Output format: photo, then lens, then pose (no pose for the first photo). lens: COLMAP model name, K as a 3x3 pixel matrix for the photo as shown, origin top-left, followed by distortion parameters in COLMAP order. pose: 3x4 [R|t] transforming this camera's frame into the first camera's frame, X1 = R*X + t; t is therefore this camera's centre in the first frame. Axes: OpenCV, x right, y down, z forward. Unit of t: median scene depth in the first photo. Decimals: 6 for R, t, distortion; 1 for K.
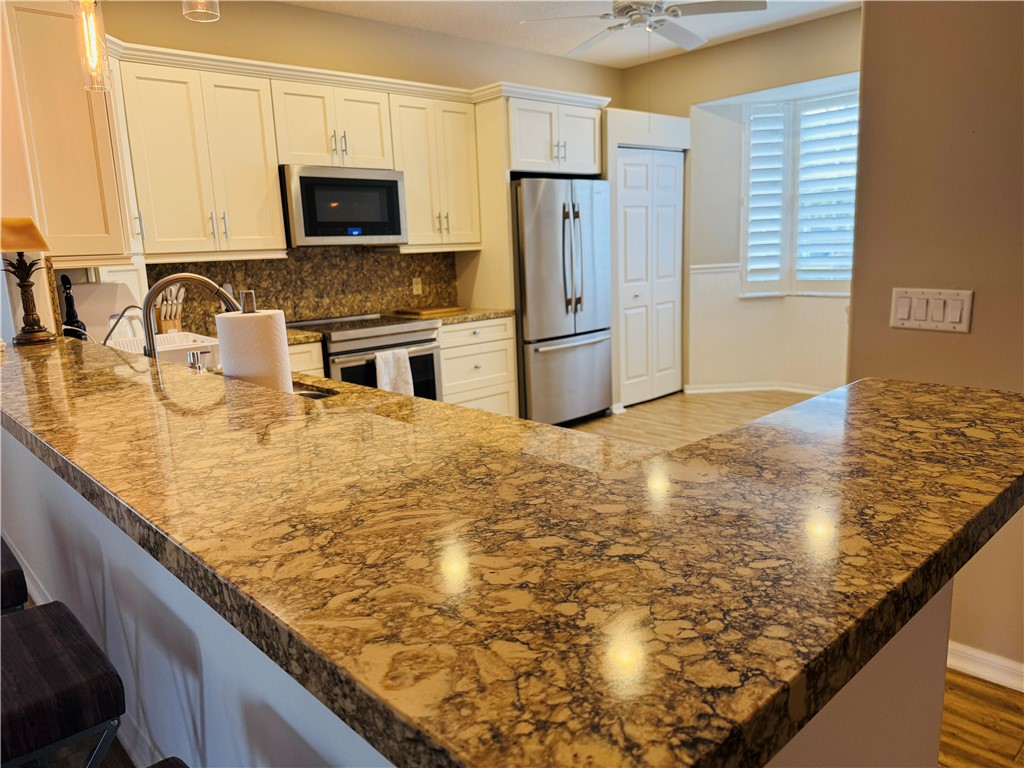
lens RADIAL K [[727.4, 0, 512.2], [0, 727.4, 384.9], [0, 0, 1]] dist [0.000063, -0.000030]
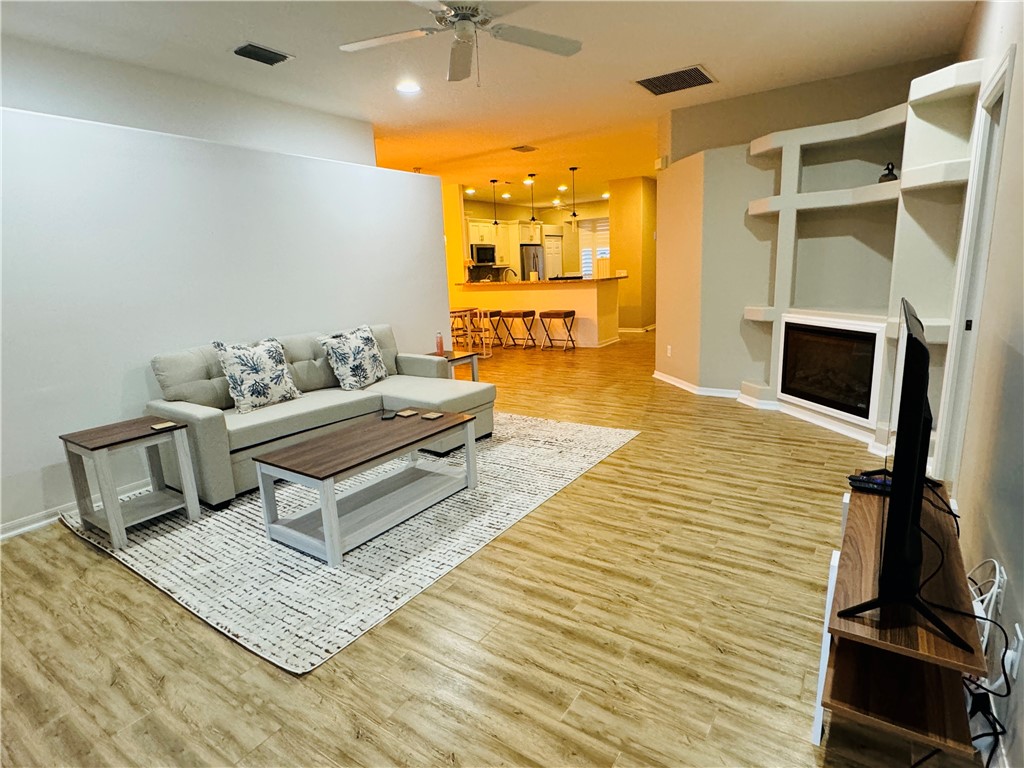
lens RADIAL K [[537.1, 0, 511.5], [0, 537.1, 383.0], [0, 0, 1]] dist [-0.000016, -0.000002]
pose [[0.975570, -0.054383, 0.212850, -0.636795], [0.052474, 0.998515, 0.014611, 0.336060], [-0.213329, -0.003084, 0.976976, -1.532605]]
